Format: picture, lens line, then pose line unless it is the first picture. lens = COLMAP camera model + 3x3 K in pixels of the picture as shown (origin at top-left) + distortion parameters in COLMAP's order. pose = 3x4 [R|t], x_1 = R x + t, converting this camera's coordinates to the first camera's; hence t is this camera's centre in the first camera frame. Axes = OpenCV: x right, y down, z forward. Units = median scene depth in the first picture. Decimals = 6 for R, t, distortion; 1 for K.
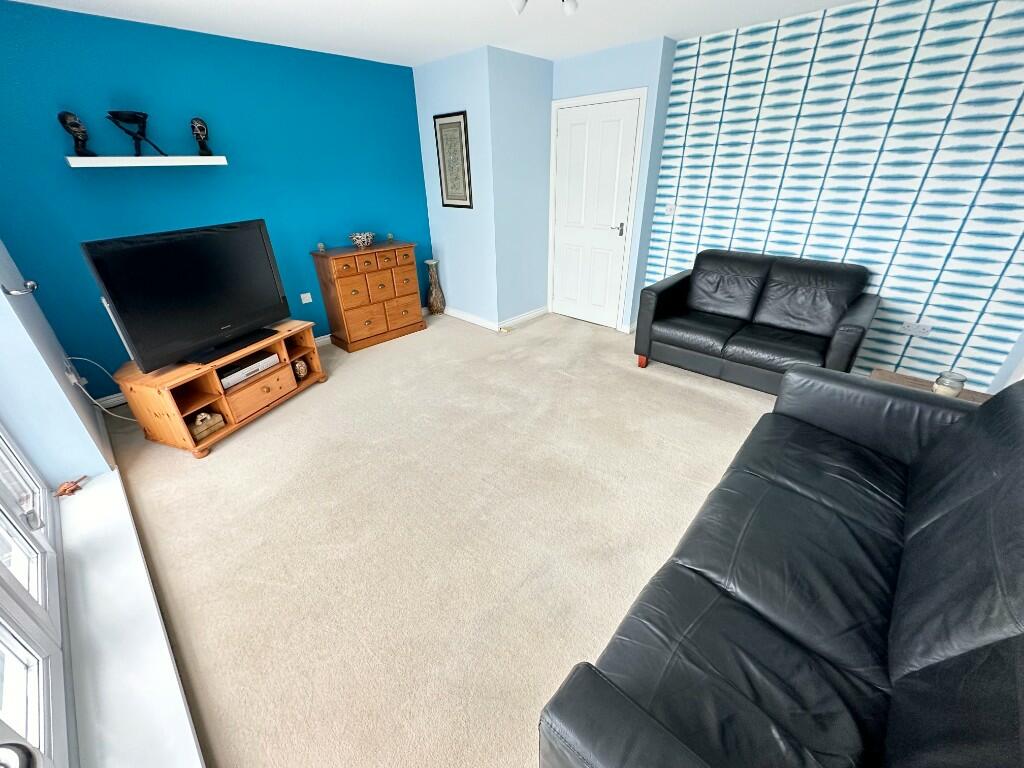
lens RADIAL K [[407.2, 0, 510.0], [0, 407.2, 380.6], [0, 0, 1]] dist [-0.001782, 0.000141]
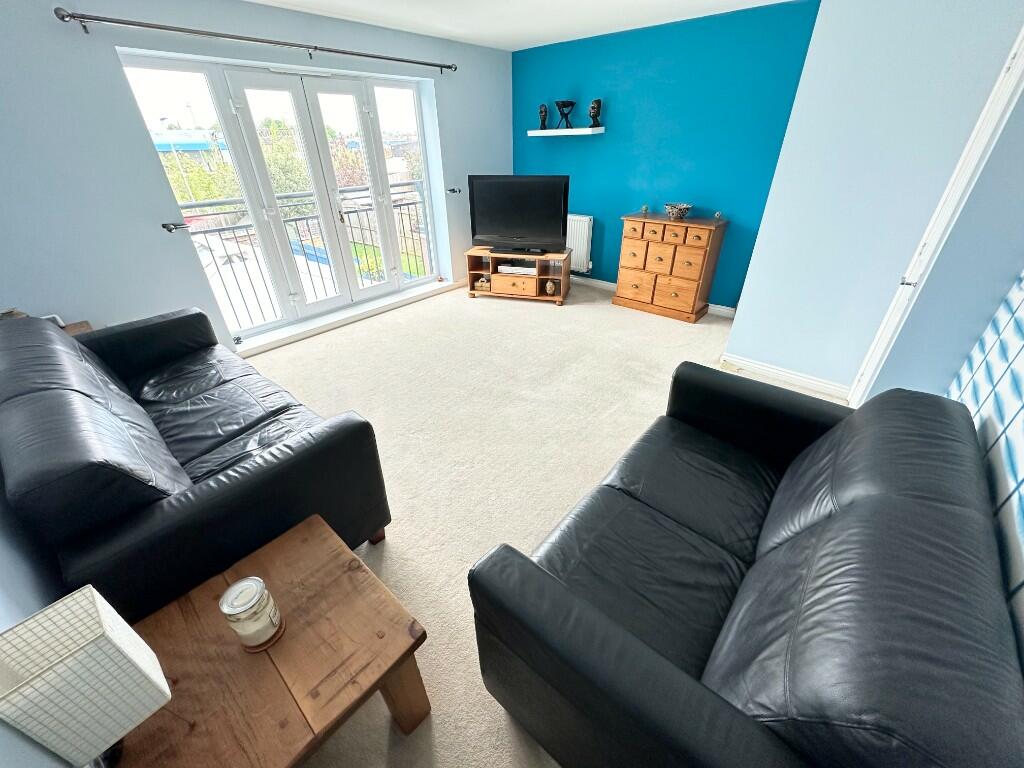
lens RADIAL K [[407.2, 0, 509.8], [0, 407.2, 386.1], [0, 0, 1]] dist [-0.001782, 0.000141]
pose [[0.038308, 0.544406, -0.837947, 0.839225], [-0.436980, 0.763259, 0.475904, -0.375967], [0.898655, 0.347935, 0.267133, 0.614990]]
